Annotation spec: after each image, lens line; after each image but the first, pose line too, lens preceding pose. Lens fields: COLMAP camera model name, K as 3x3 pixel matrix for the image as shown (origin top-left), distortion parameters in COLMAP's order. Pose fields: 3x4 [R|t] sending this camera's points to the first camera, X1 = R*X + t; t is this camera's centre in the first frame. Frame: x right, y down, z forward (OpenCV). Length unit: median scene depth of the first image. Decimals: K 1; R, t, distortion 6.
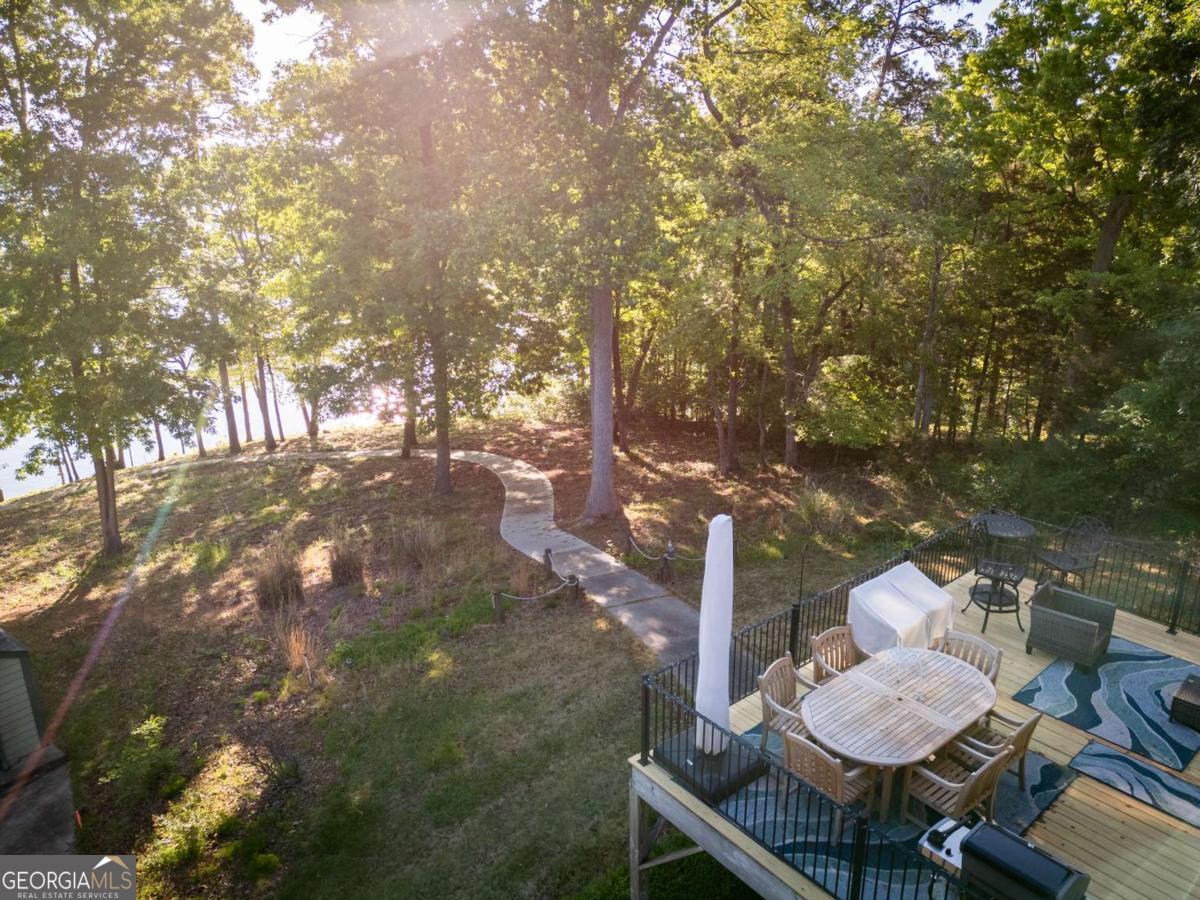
lens RADIAL K [[829.4, 0, 605.7], [0, 829.4, 445.3], [0, 0, 1]] dist [0.107530, -0.118709]
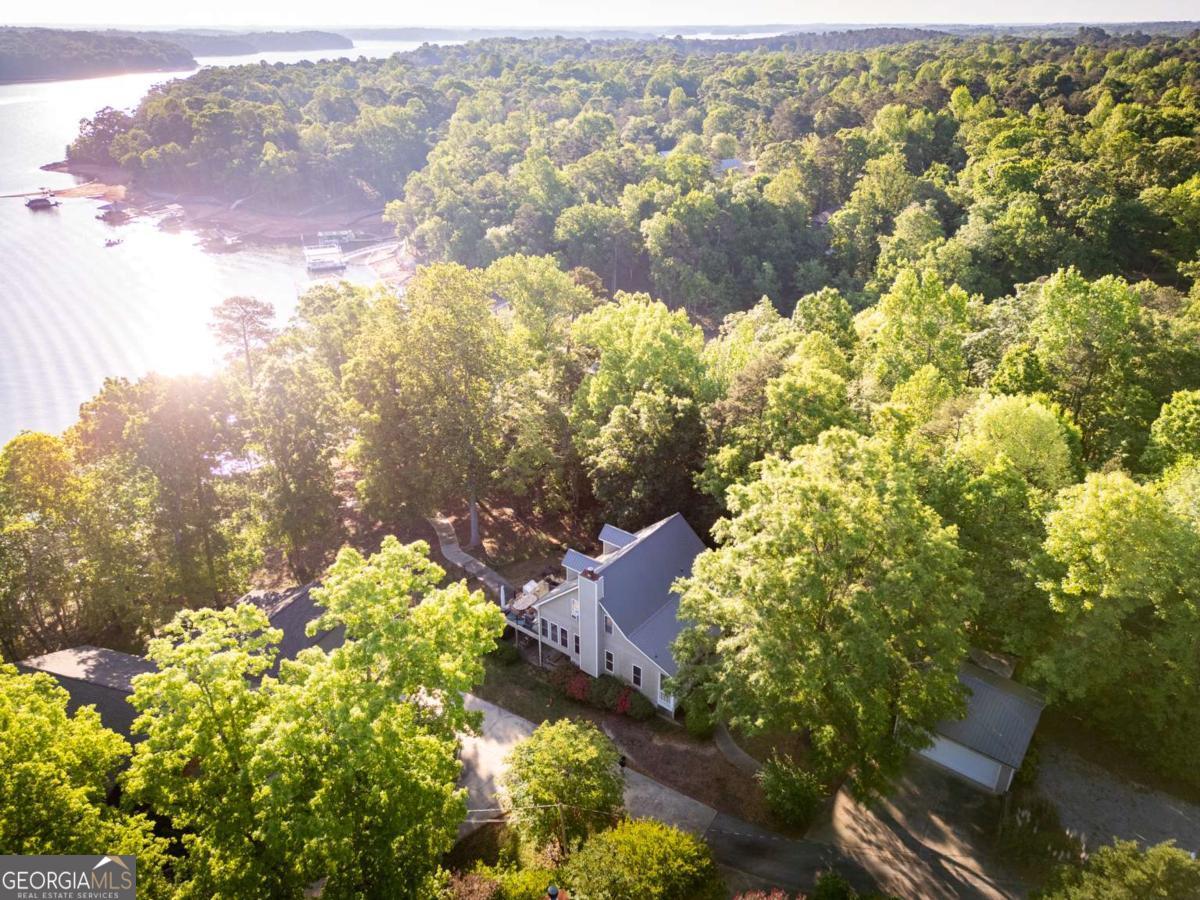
lens RADIAL K [[829.4, 0, 605.7], [0, 829.4, 445.3], [0, 0, 1]] dist [0.107530, -0.118709]
pose [[0.976420, -0.090432, 0.196026, -0.111631], [0.061561, 0.986968, 0.148678, -0.740955], [-0.206917, -0.133104, 0.969262, -2.141766]]
